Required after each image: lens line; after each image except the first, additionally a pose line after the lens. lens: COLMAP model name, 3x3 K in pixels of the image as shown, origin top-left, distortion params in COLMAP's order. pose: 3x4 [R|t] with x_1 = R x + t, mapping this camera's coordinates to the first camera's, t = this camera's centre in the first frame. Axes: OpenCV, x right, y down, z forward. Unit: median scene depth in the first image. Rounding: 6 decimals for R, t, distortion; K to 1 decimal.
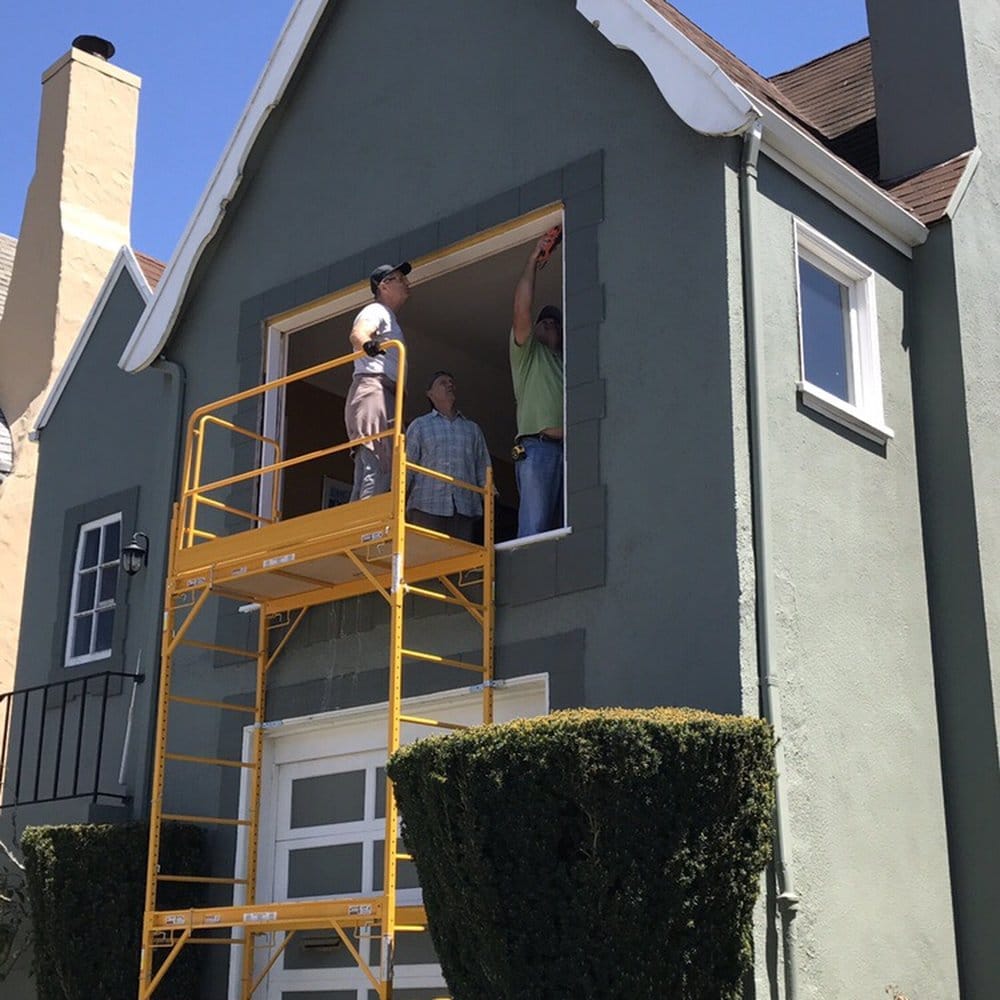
lens RADIAL K [[1533.1, 0, 555.6], [0, 1533.1, 497.0], [0, 0, 1]] dist [0.280344, 0.085203]
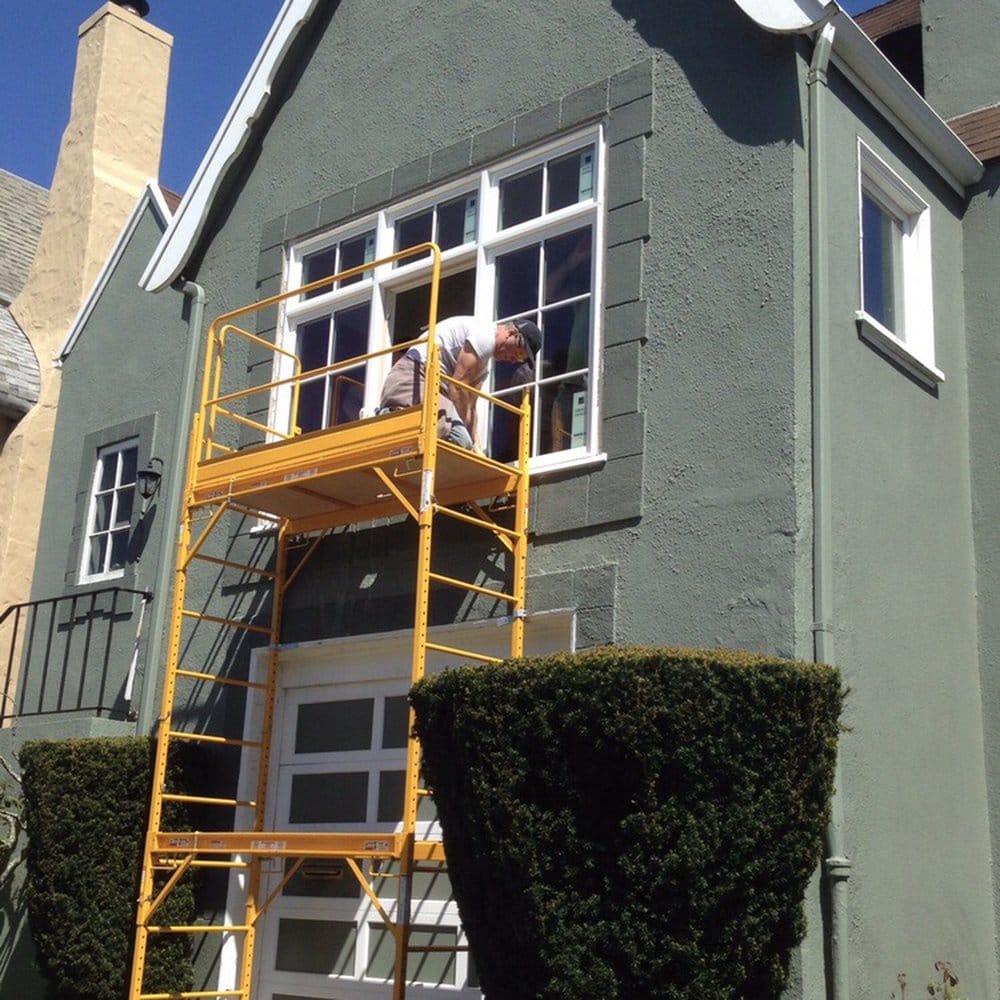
lens RADIAL K [[1329.5, 0, 499.7], [0, 1329.5, 504.4], [0, 0, 1]] dist [0.278286, 0.025139]
pose [[0.998884, 0.045584, -0.012390, -0.042595], [-0.045272, 0.998677, 0.024375, 0.031473], [0.013485, -0.023787, 0.999626, 0.172268]]
